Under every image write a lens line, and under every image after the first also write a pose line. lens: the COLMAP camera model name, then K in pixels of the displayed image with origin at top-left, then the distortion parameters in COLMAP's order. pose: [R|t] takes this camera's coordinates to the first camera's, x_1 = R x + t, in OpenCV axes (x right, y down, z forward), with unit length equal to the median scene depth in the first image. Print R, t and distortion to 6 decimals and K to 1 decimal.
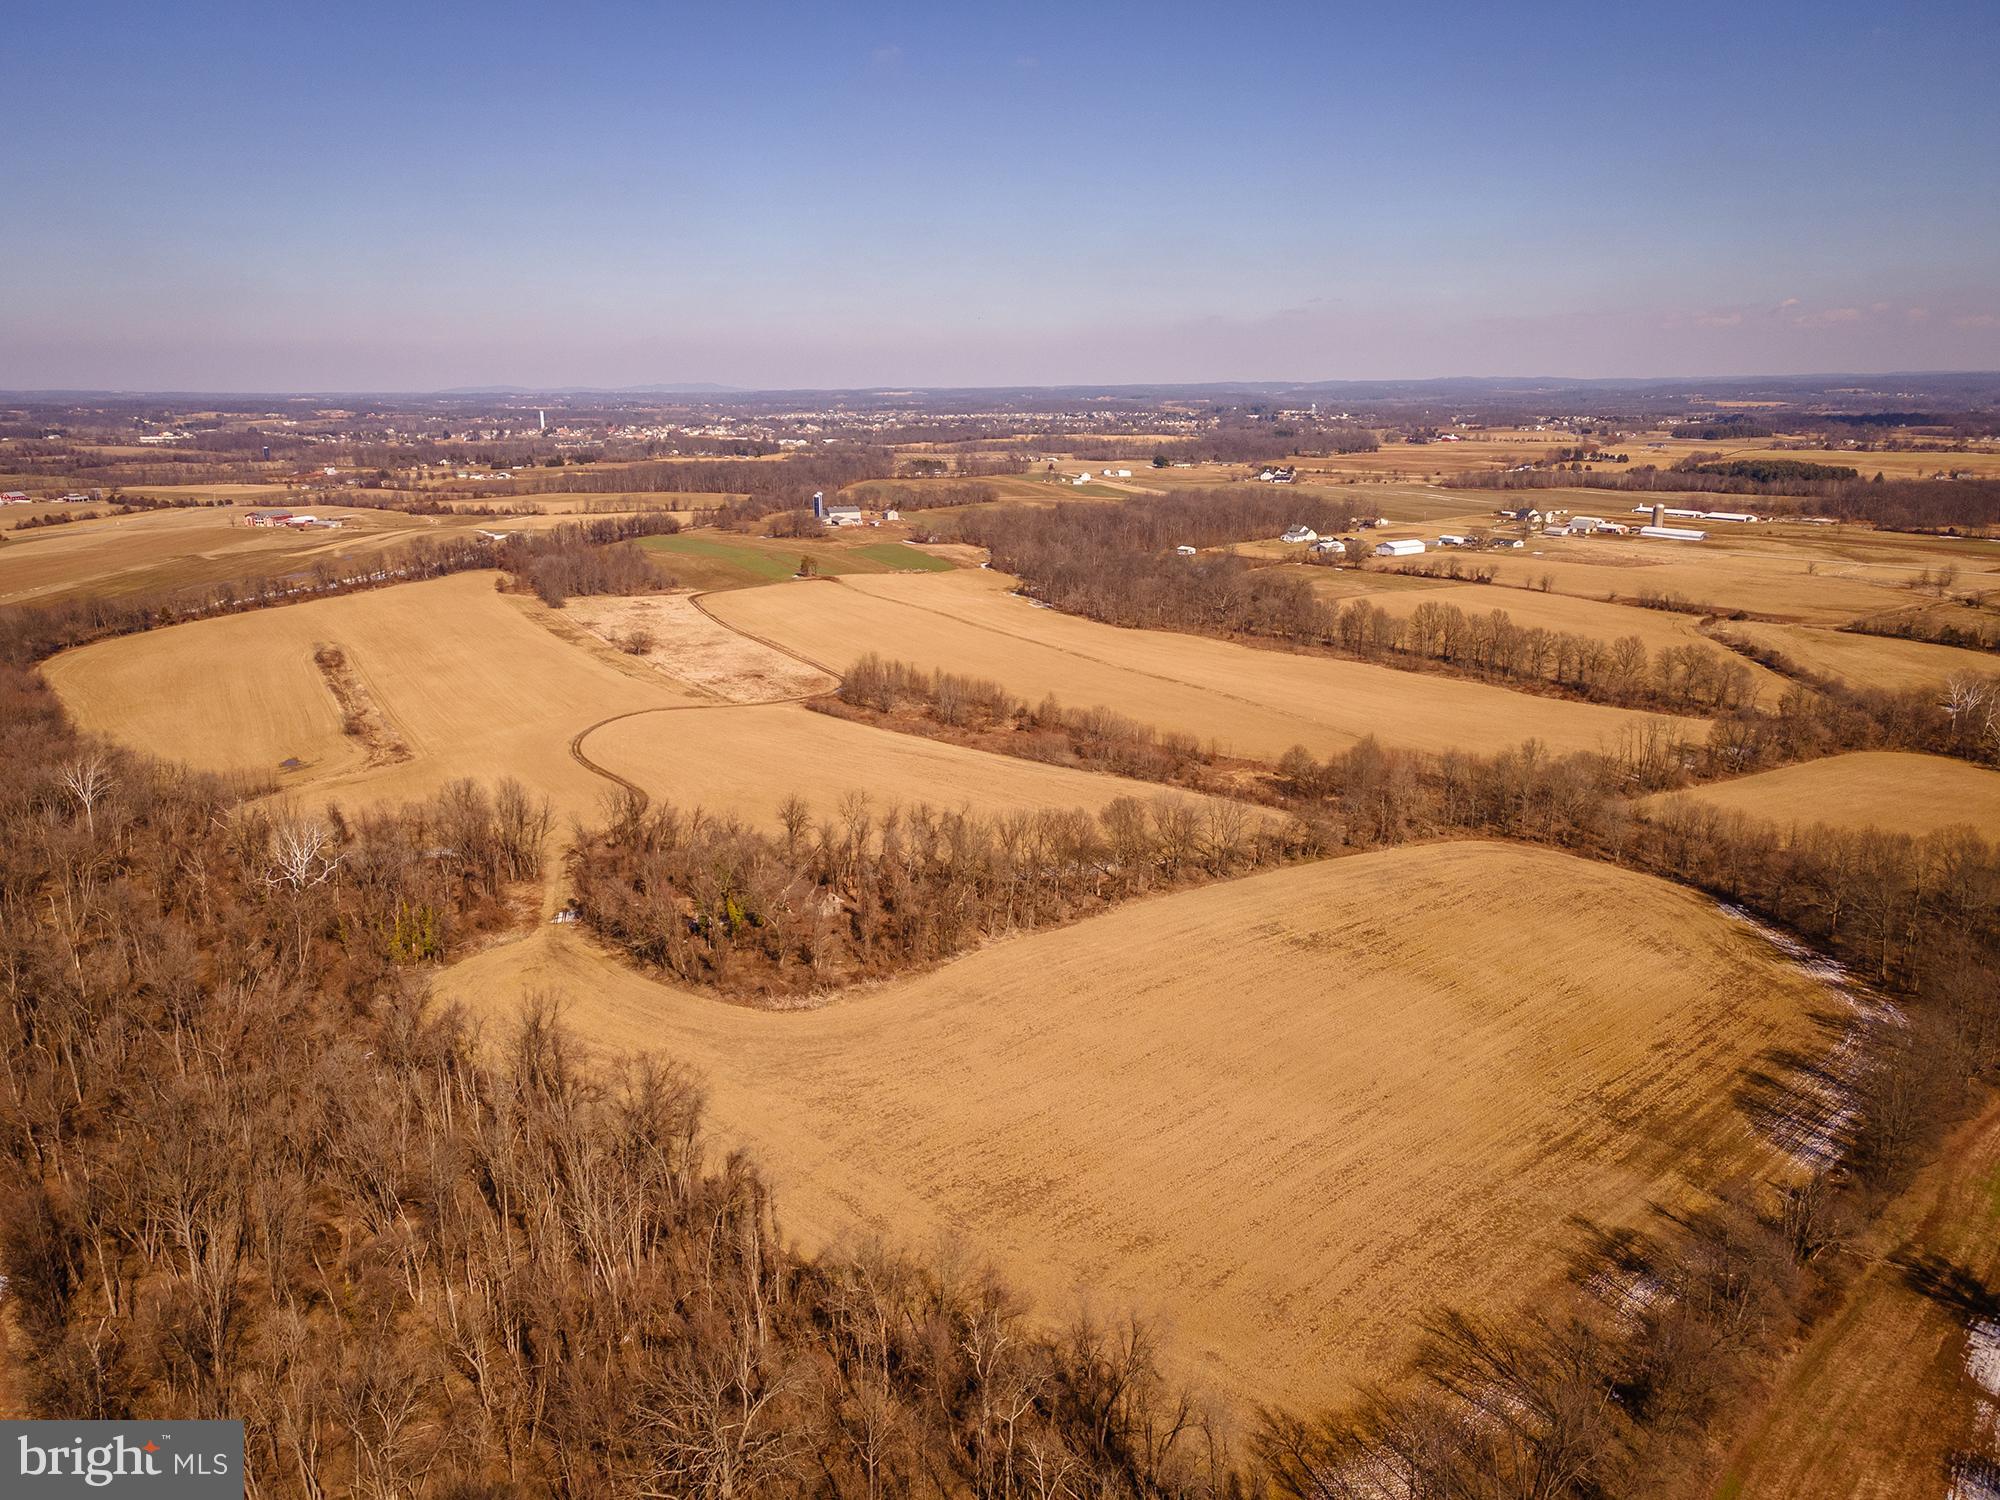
lens RADIAL K [[1462.8, 0, 1000.0], [0, 1462.8, 750.0], [0, 0, 1]] dist [0.047584, 0.007623]
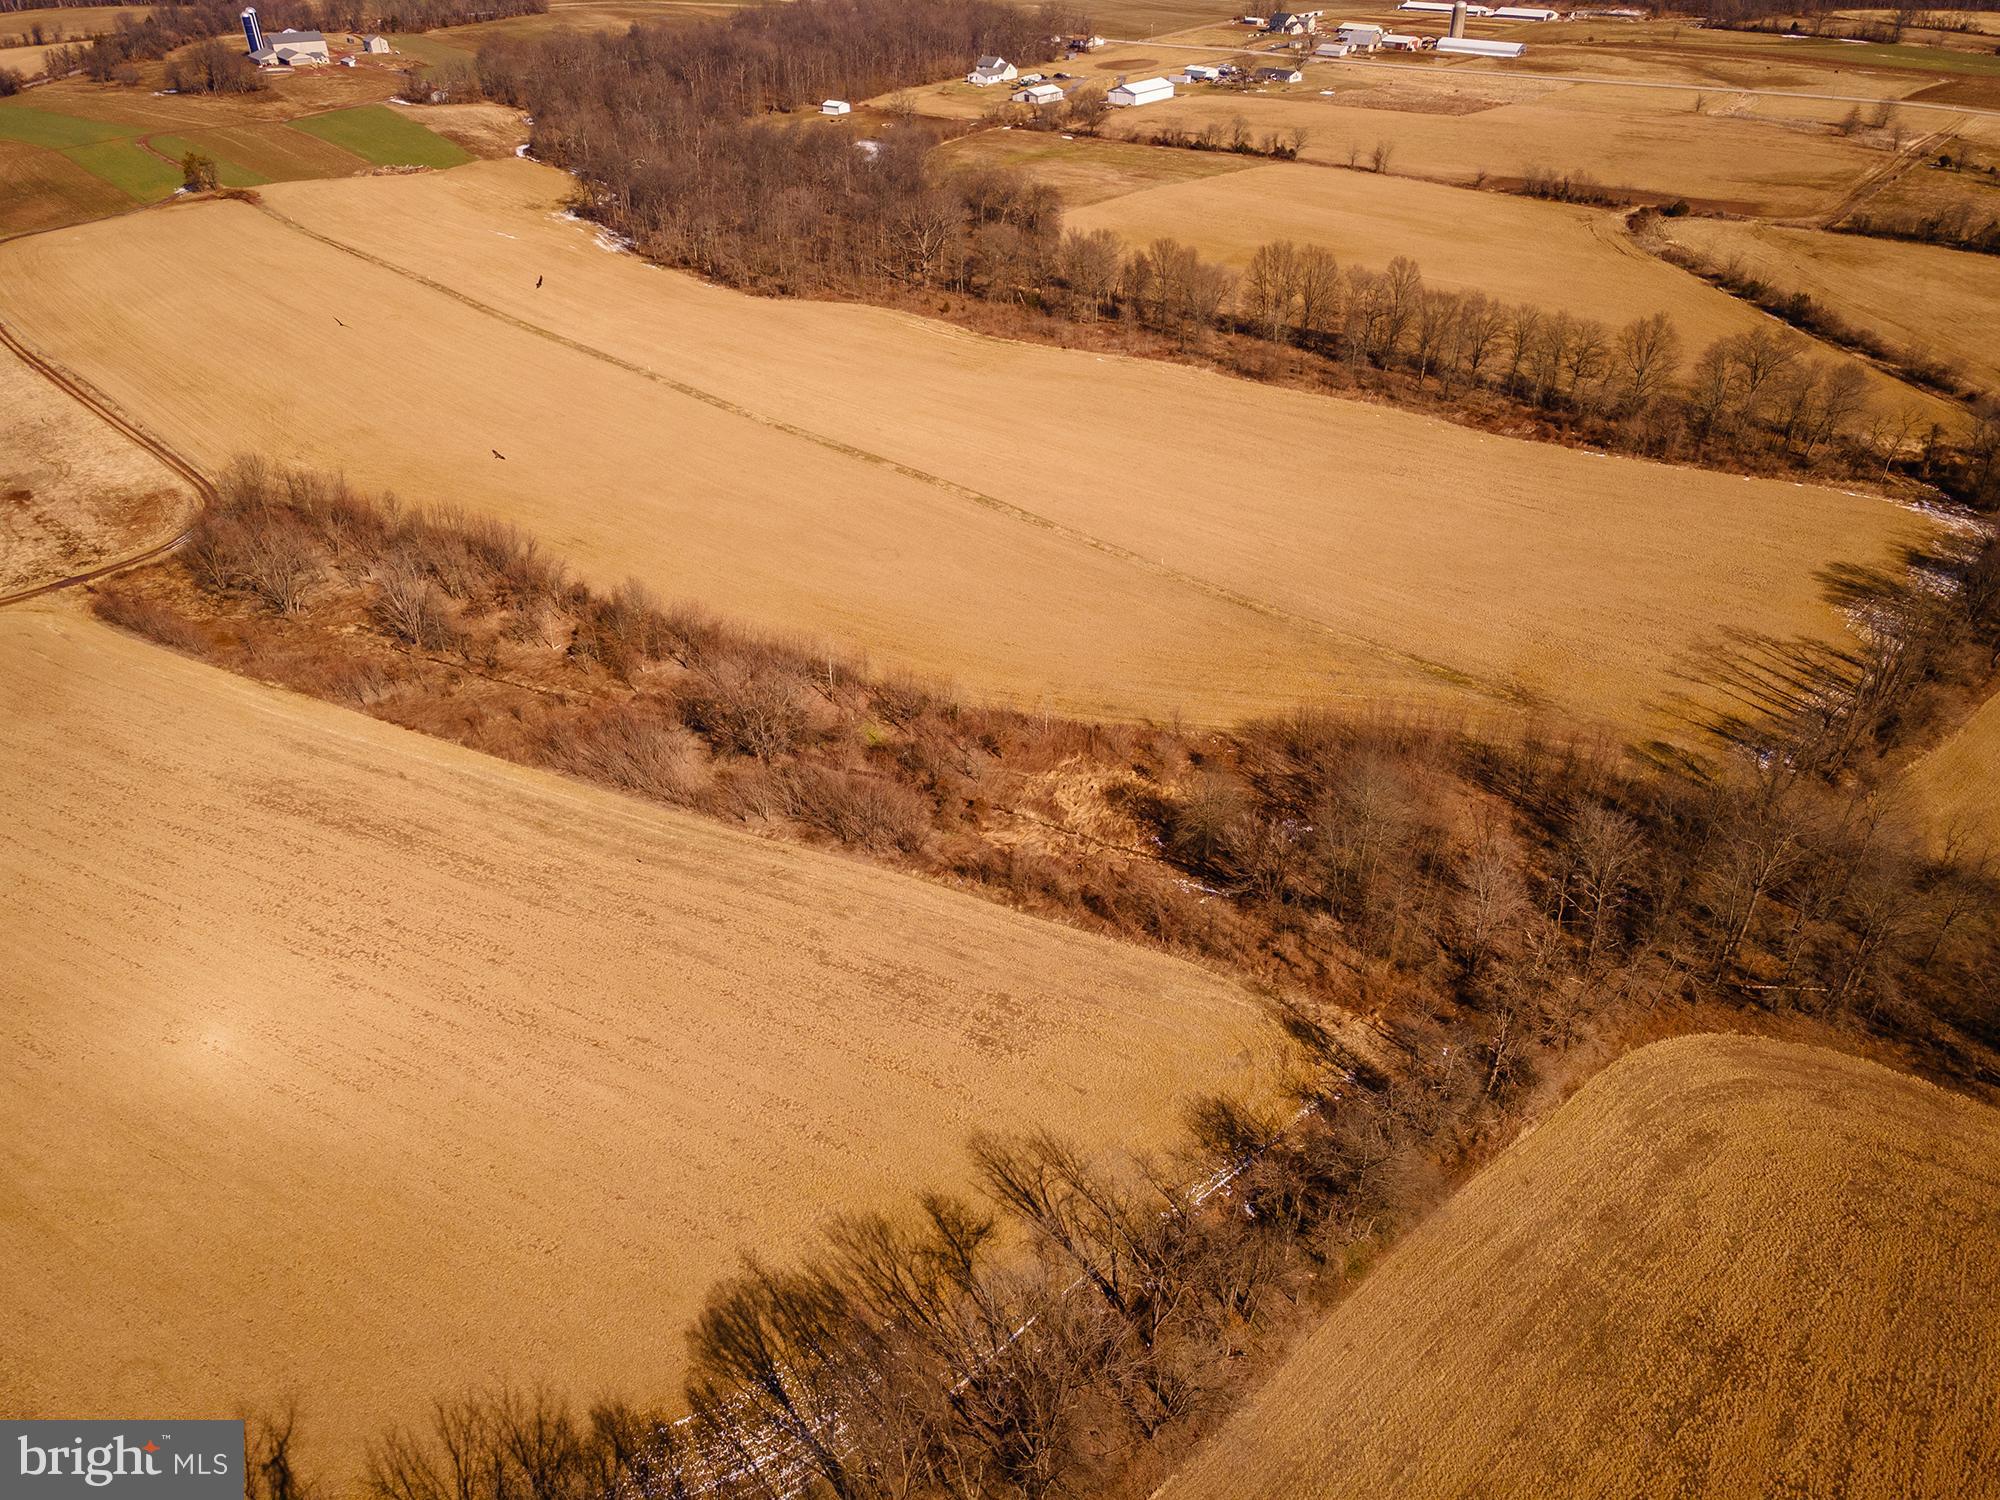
lens RADIAL K [[1462.8, 0, 1000.0], [0, 1462.8, 750.0], [0, 0, 1]] dist [0.047584, 0.007623]
pose [[0.969963, -0.134563, 0.202643, 0.032056], [0.065774, 0.947112, 0.314091, -0.087149], [-0.234190, -0.291328, 0.927514, 0.363334]]
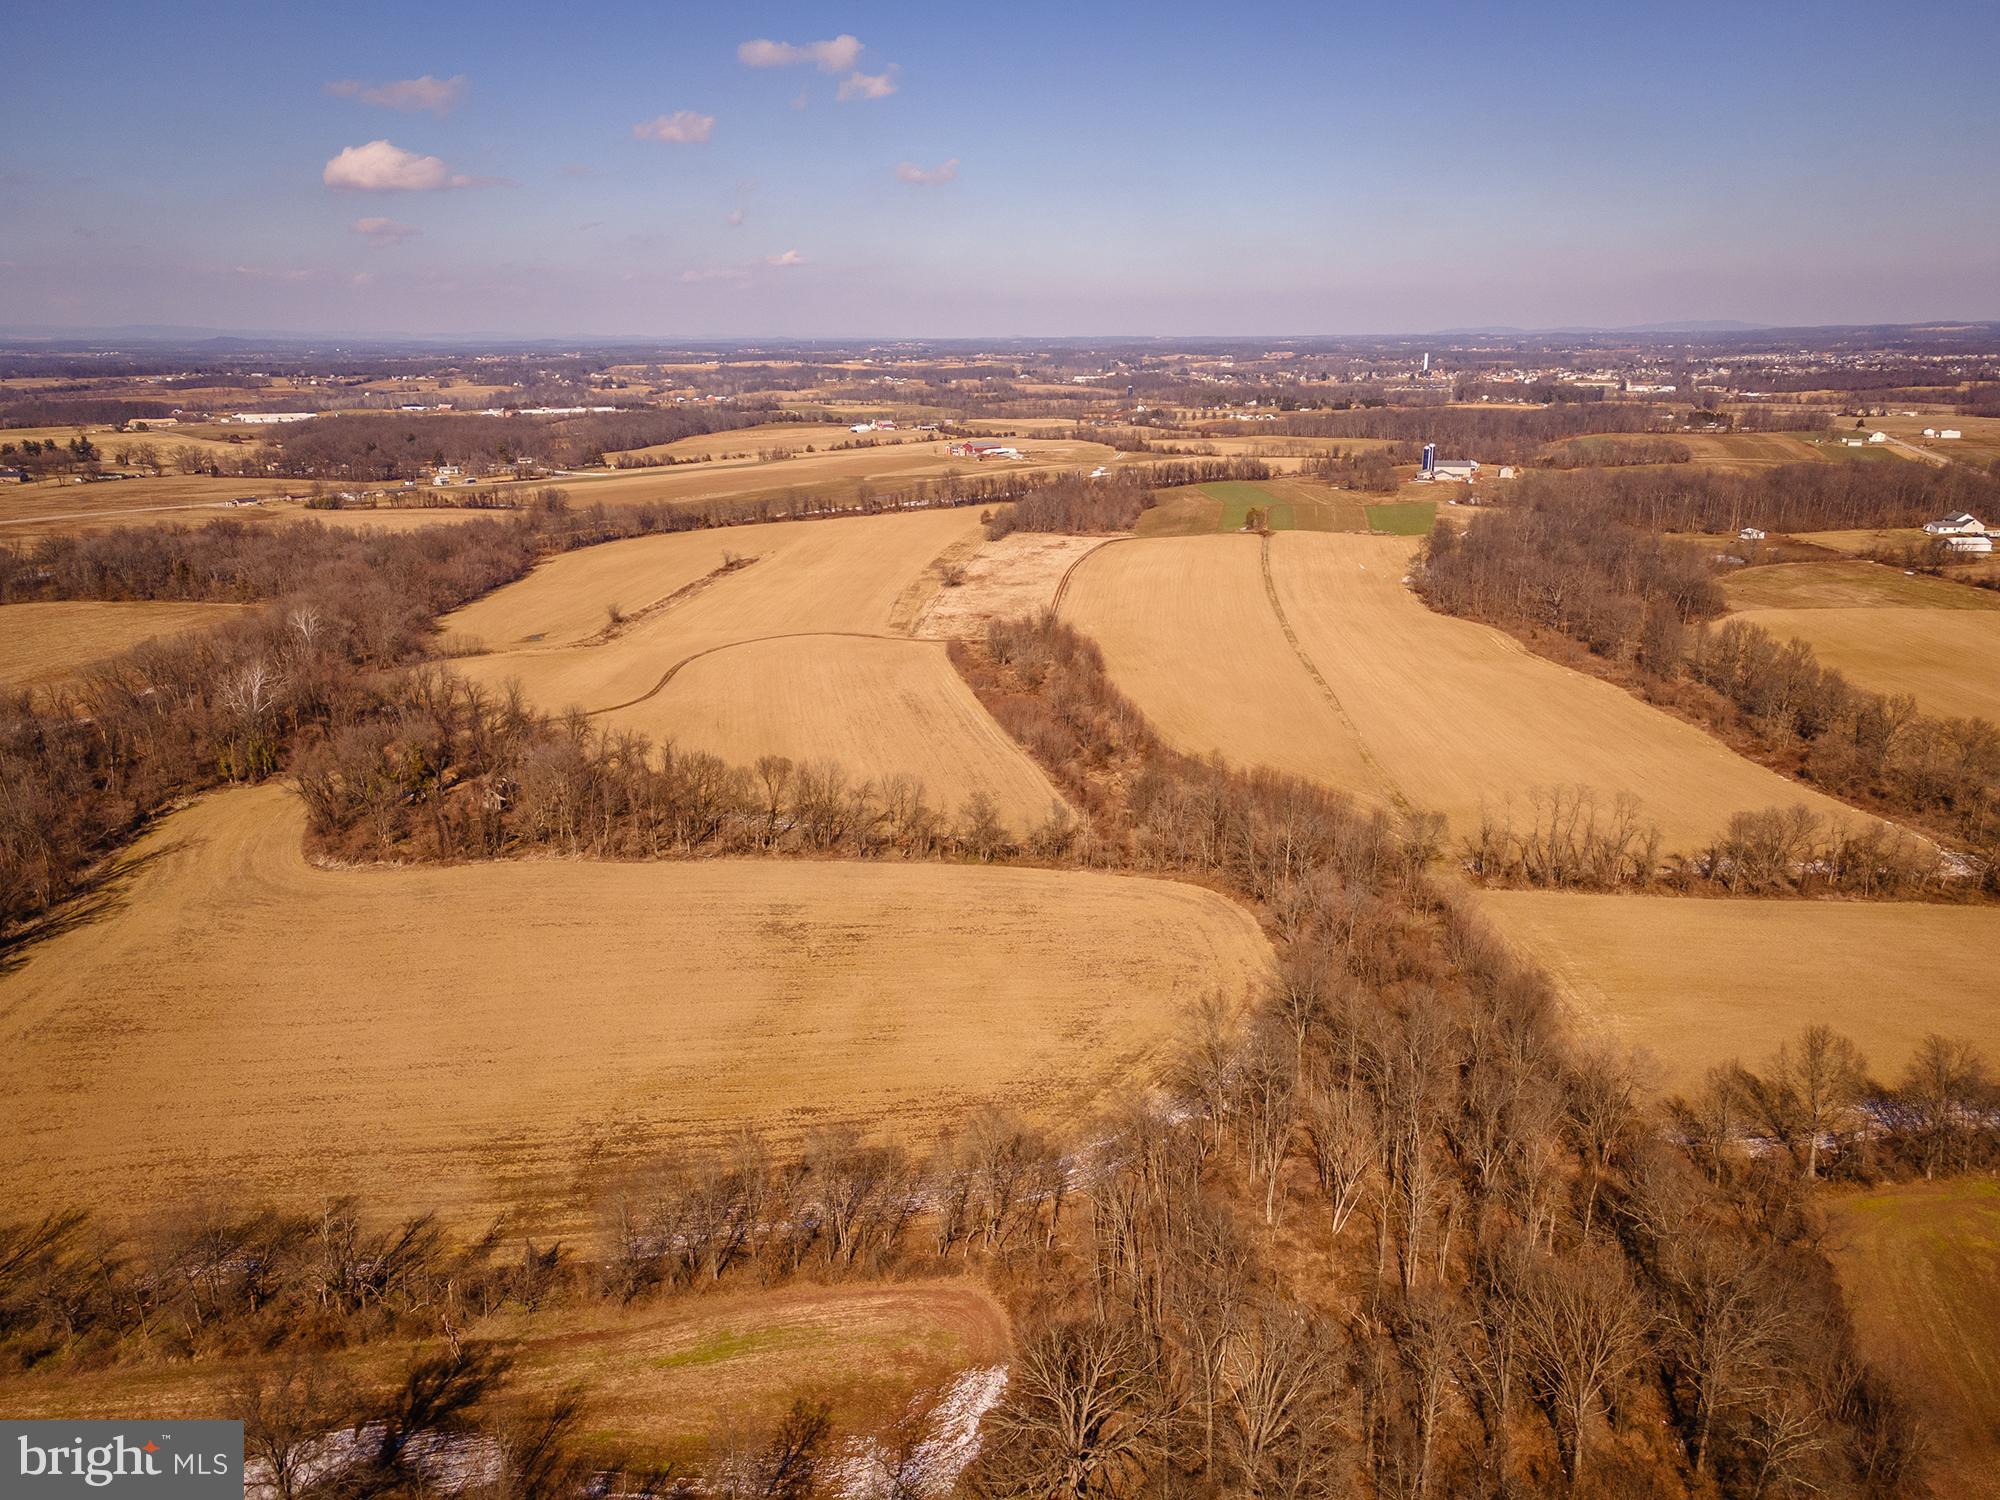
lens RADIAL K [[1462.8, 0, 1000.0], [0, 1462.8, 750.0], [0, 0, 1]] dist [0.047584, 0.007623]
pose [[0.800740, 0.165184, -0.575785, 0.380363], [-0.143152, 0.986144, 0.083829, -0.037786], [0.581655, 0.015299, 0.813292, 0.134400]]
